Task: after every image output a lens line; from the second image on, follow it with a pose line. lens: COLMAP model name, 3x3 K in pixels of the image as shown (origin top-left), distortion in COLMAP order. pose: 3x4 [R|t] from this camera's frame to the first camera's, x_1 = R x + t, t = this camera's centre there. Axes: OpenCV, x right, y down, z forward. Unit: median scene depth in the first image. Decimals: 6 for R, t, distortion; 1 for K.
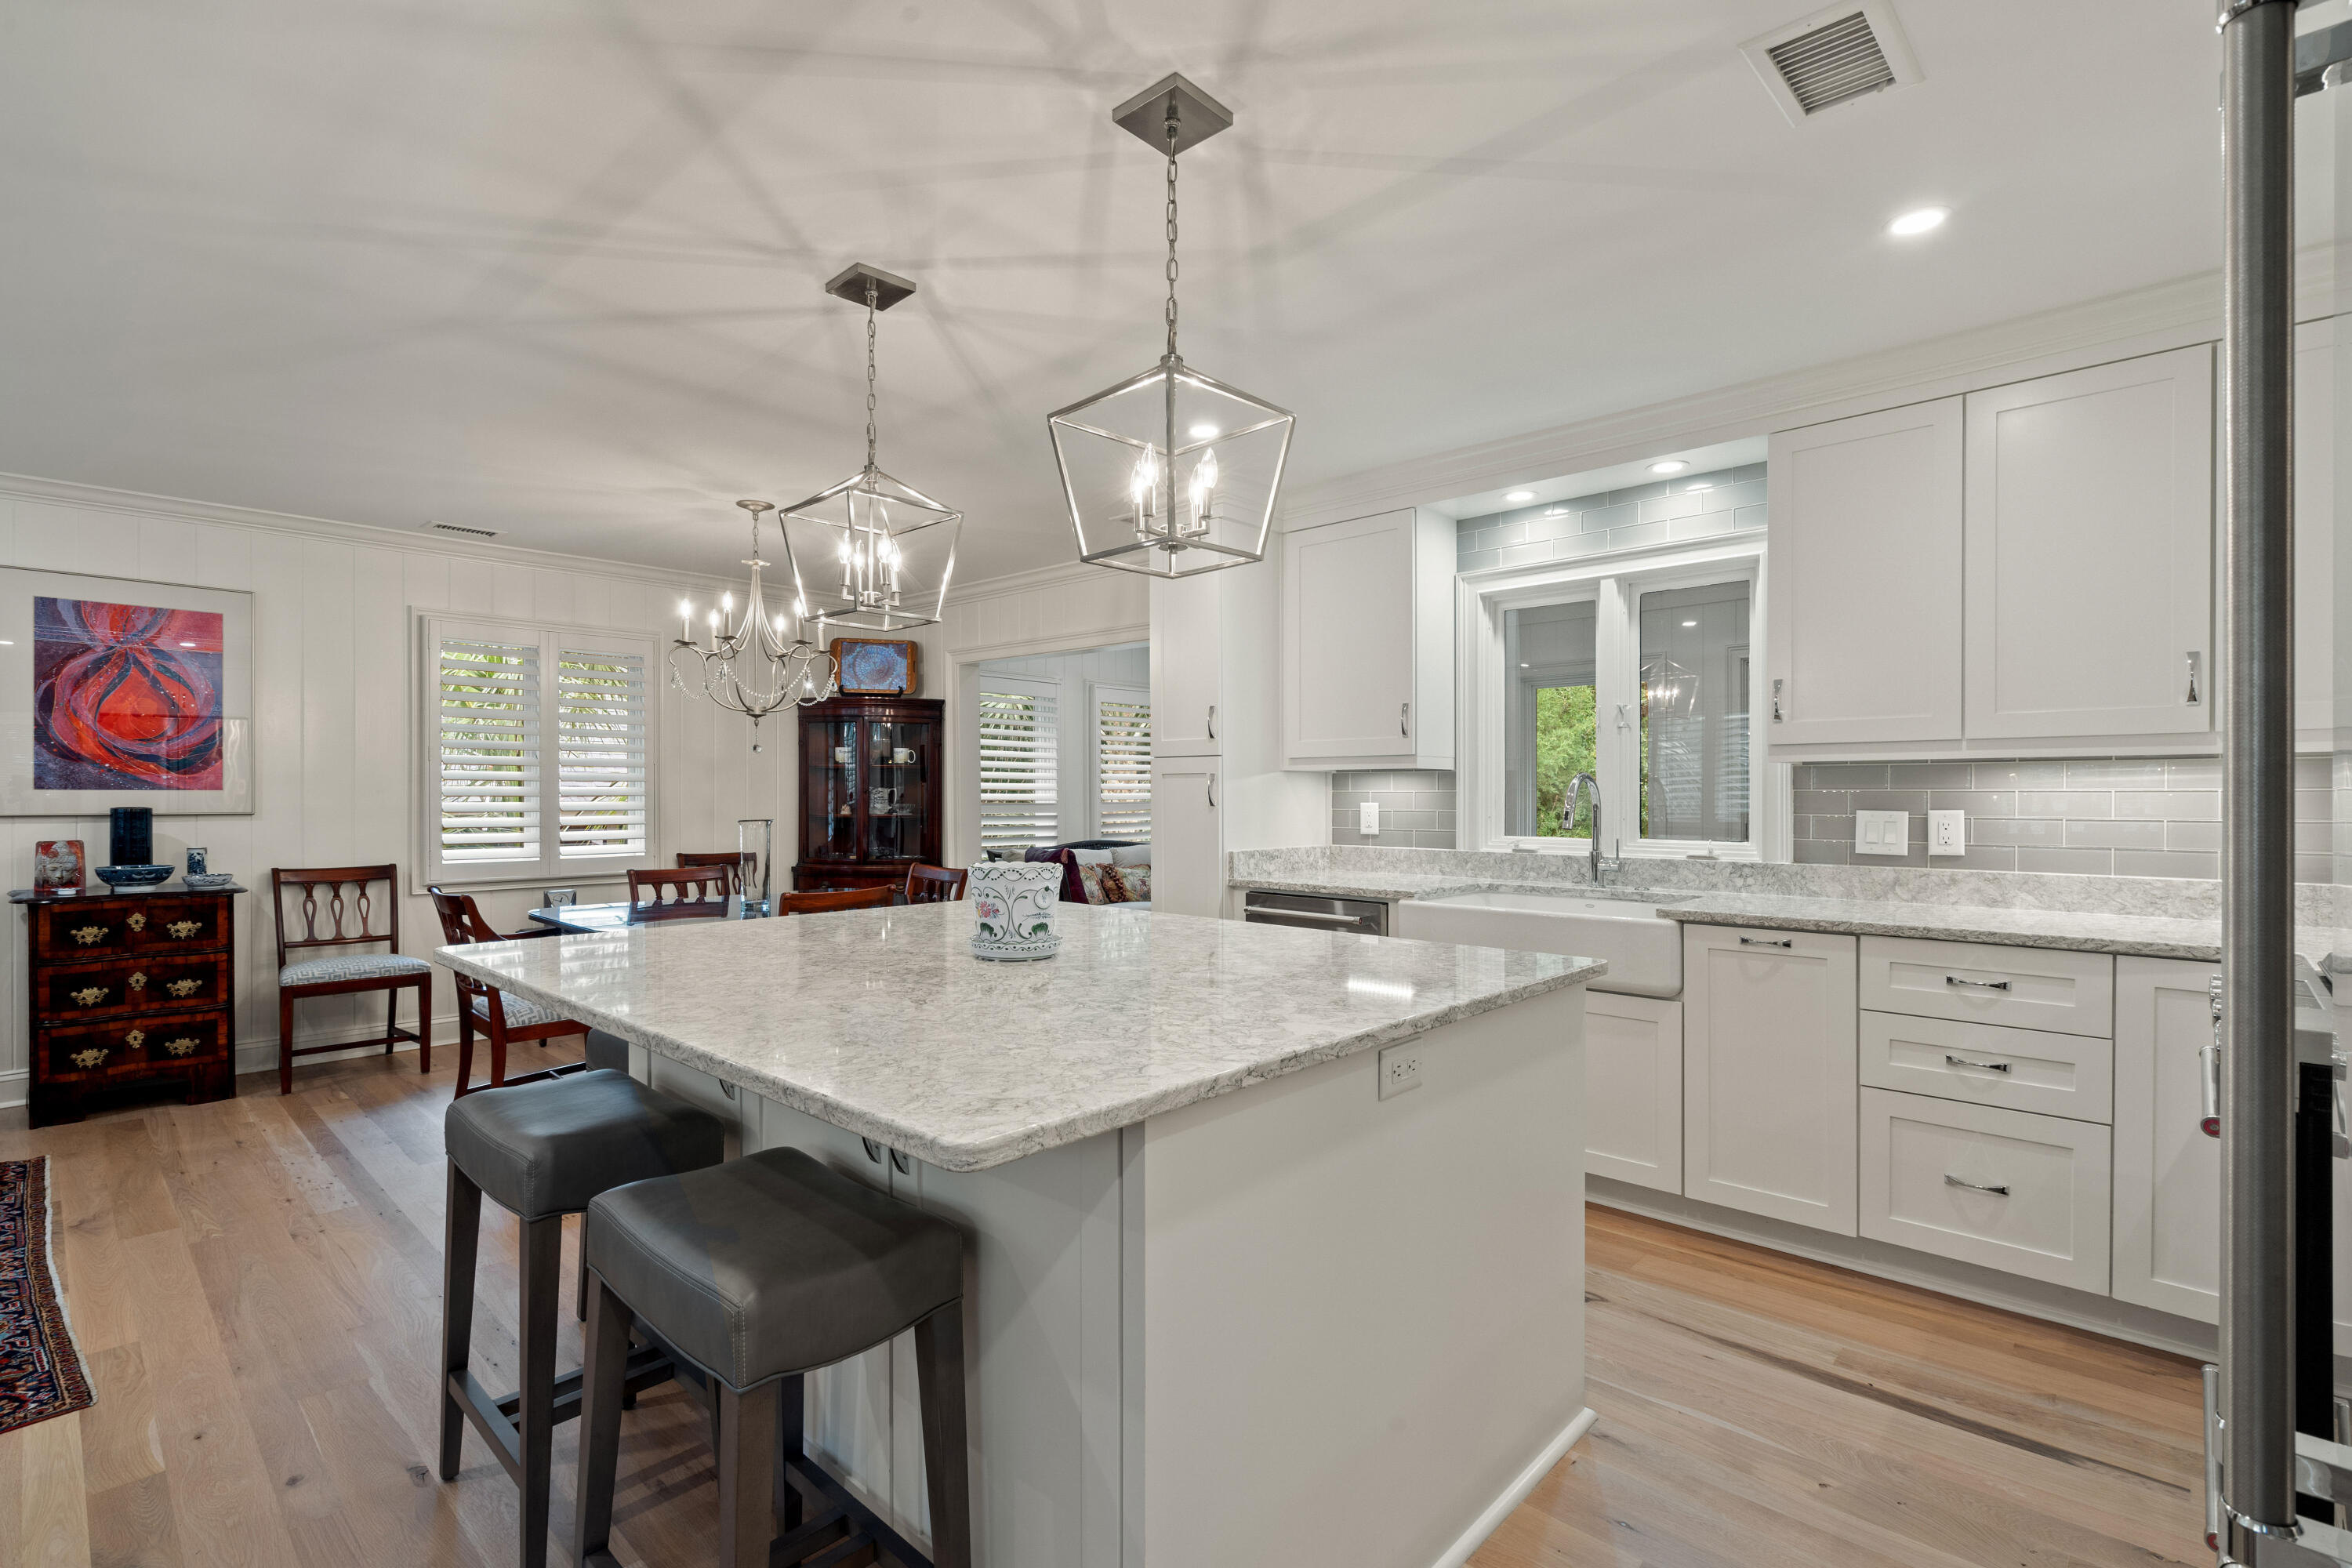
lens RADIAL K [[1086.5, 0, 1172.0], [0, 1086.5, 800.5], [0, 0, 1]] dist [0.001585, -0.000055]
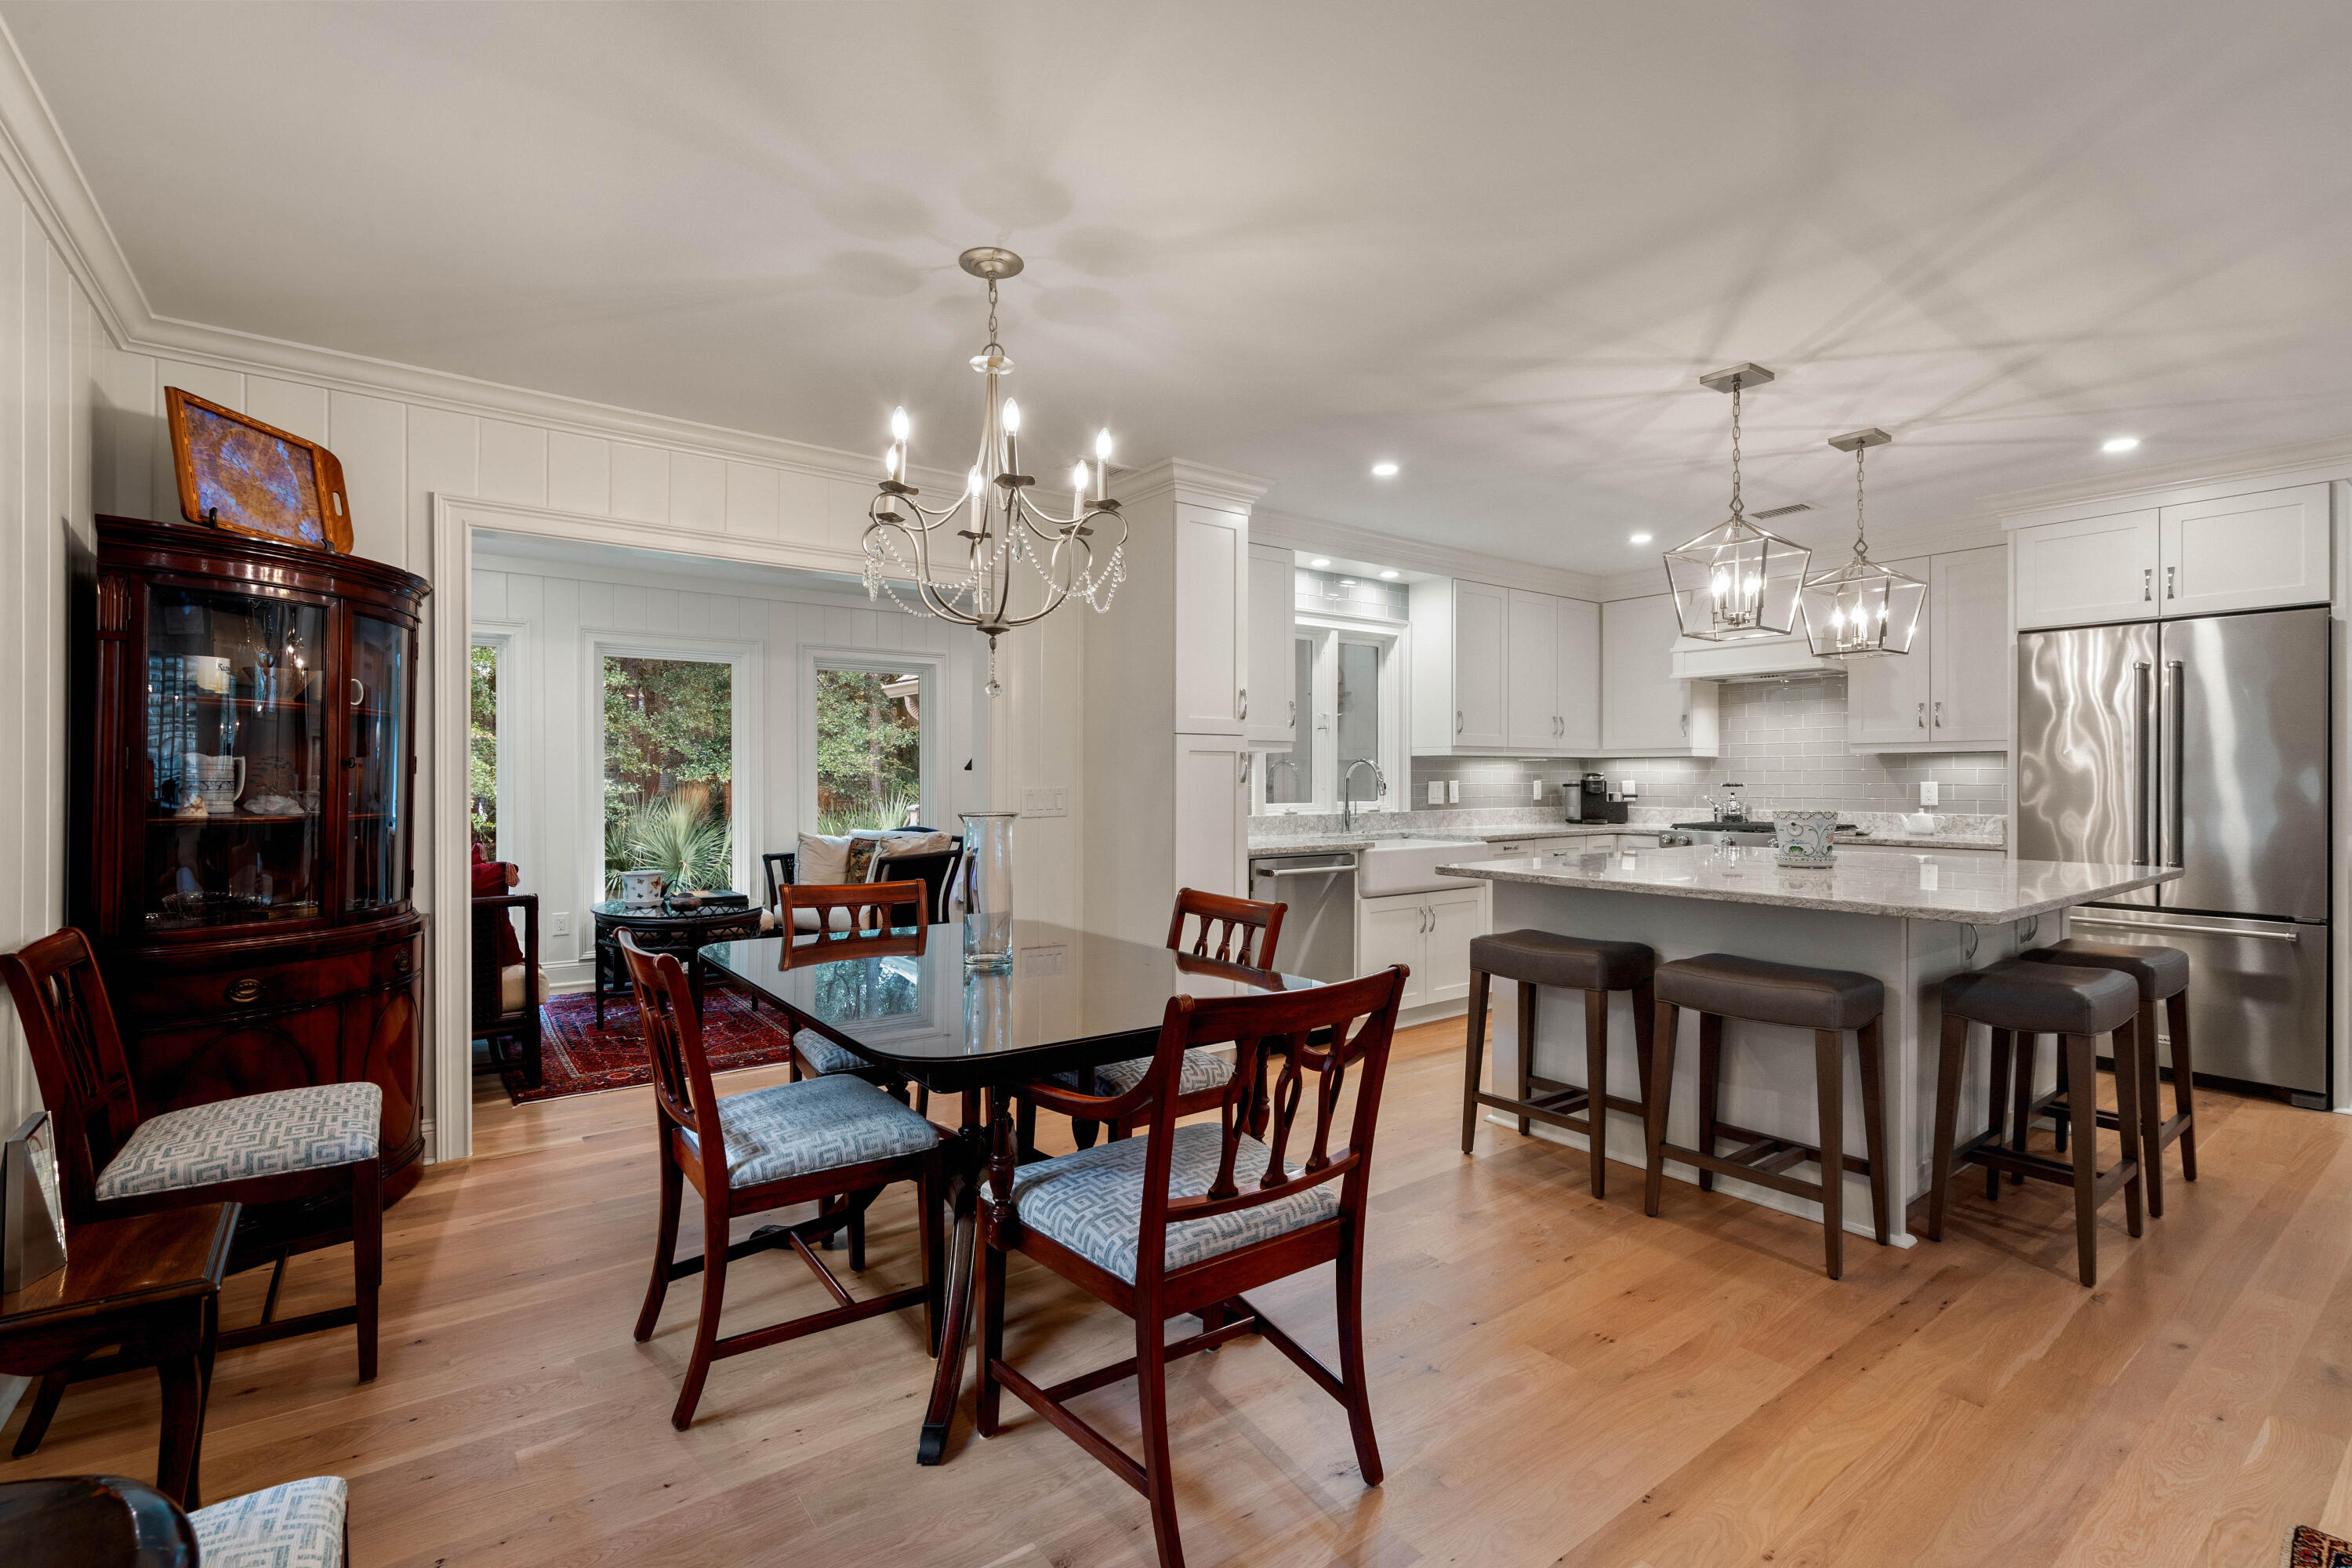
lens RADIAL K [[1060.2, 0, 1176.2], [0, 1060.2, 780.1], [0, 0, 1]] dist [-0.001447, 0.000490]
pose [[0.169848, -0.002281, 0.985468, -1.046123], [0.007231, 0.999973, 0.001068, 0.001405], [-0.985444, 0.006944, 0.169860, 0.923265]]
